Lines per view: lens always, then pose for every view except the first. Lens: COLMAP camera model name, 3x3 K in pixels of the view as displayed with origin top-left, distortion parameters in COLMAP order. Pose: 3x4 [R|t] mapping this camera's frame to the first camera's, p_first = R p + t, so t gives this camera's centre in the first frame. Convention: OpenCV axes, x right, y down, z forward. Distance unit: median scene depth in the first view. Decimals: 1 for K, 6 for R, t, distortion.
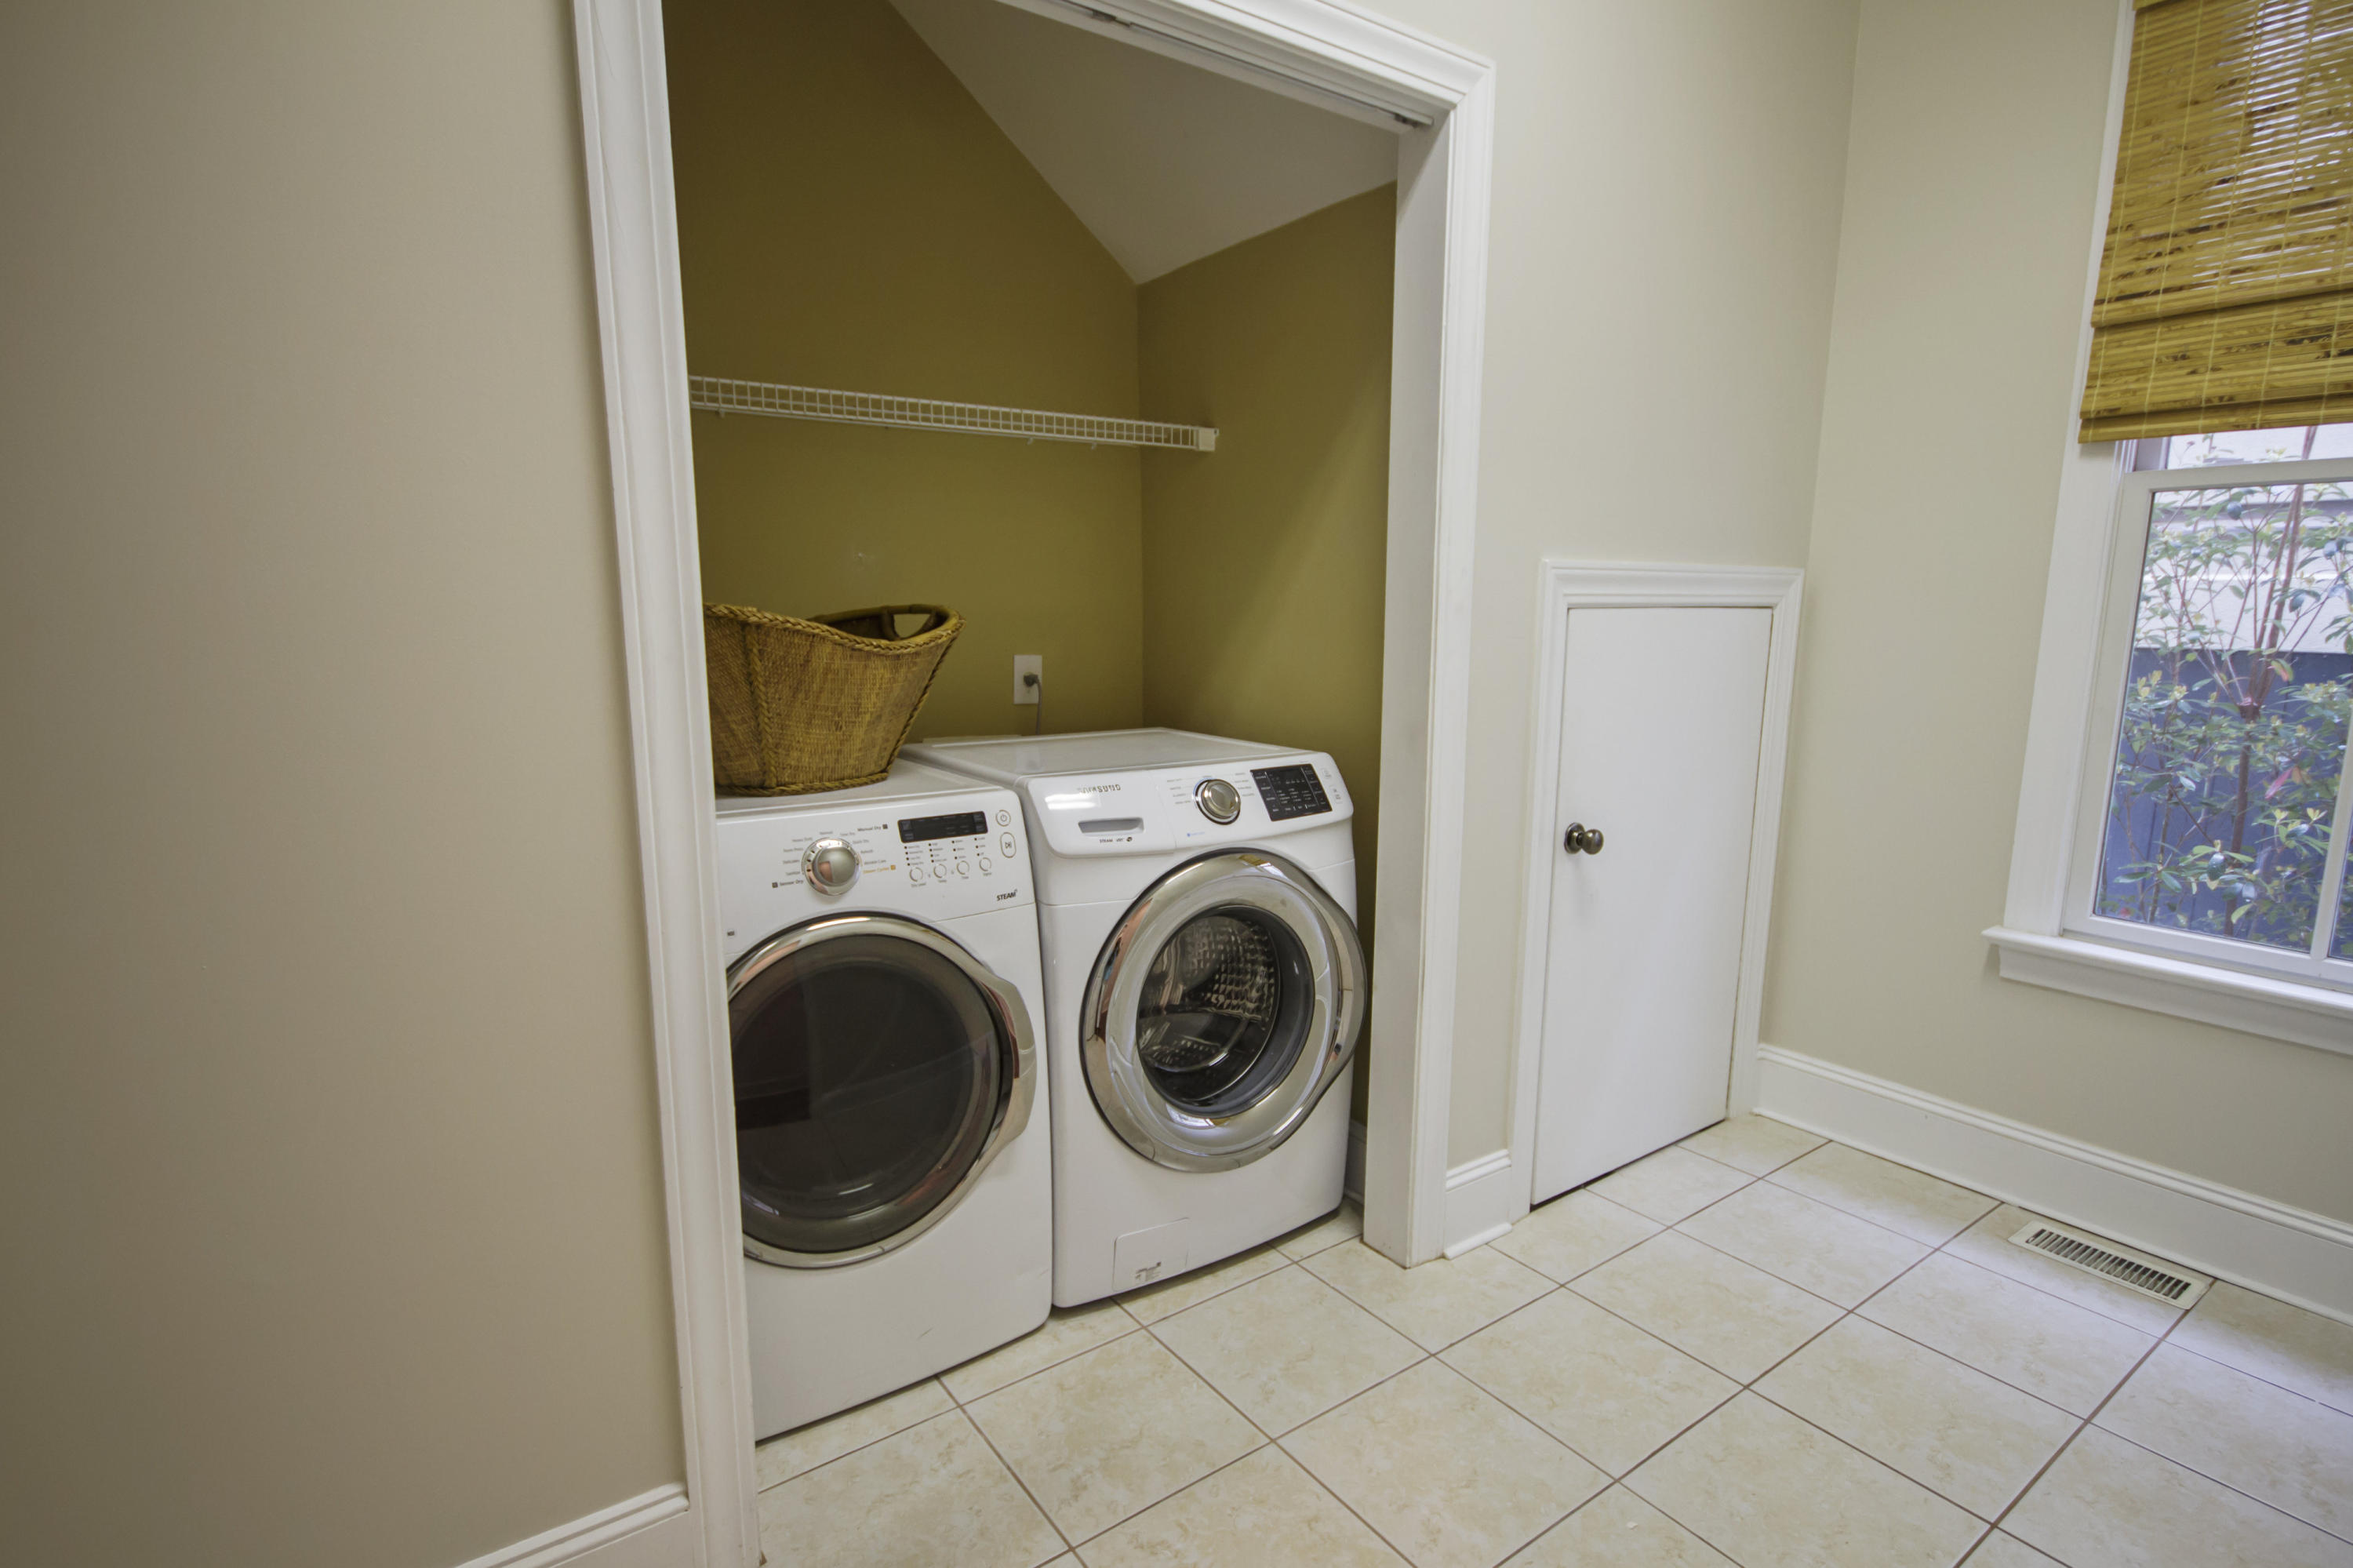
lens RADIAL K [[1174.5, 0, 1180.3], [0, 1174.5, 809.4], [0, 0, 1]] dist [-0.002410, -0.000391]
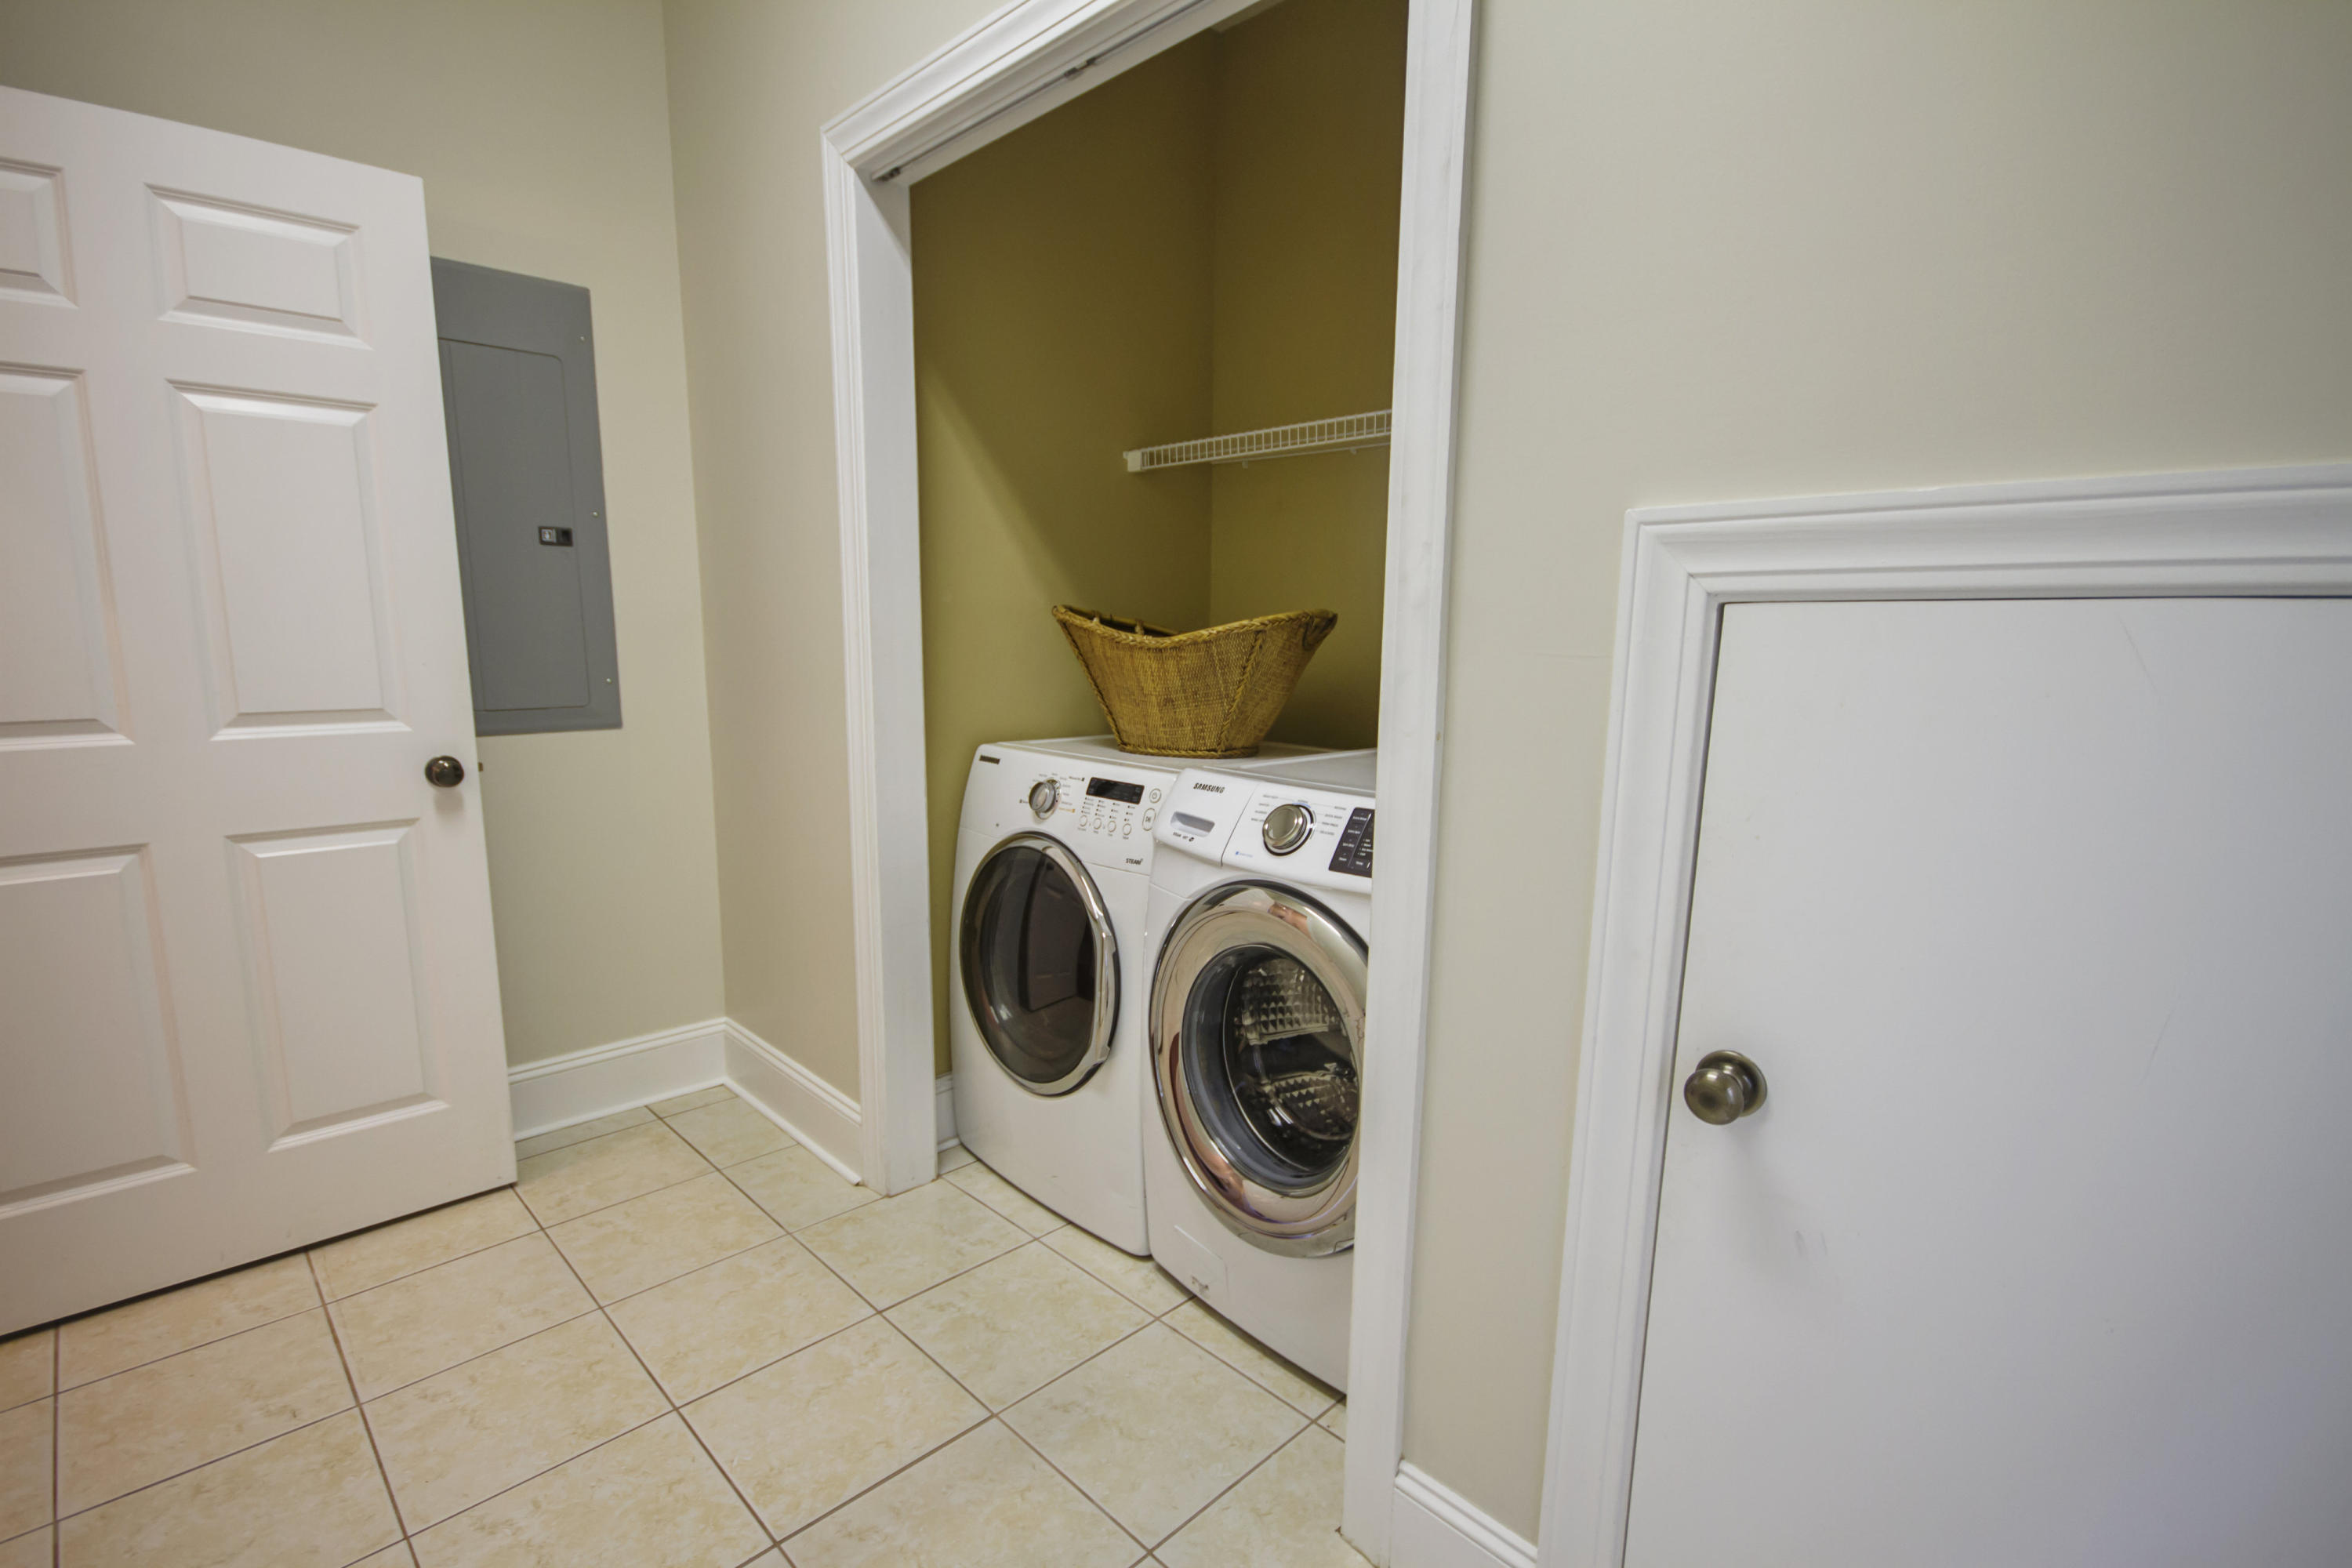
lens RADIAL K [[1112.3, 0, 1176.8], [0, 1112.3, 807.0], [0, 0, 1]] dist [0.000053, 0.000065]
pose [[0.135534, 0.162939, -0.977283, 0.901366], [-0.176182, 0.974627, 0.138062, -0.133820], [0.974982, 0.153468, 0.160802, 0.856087]]
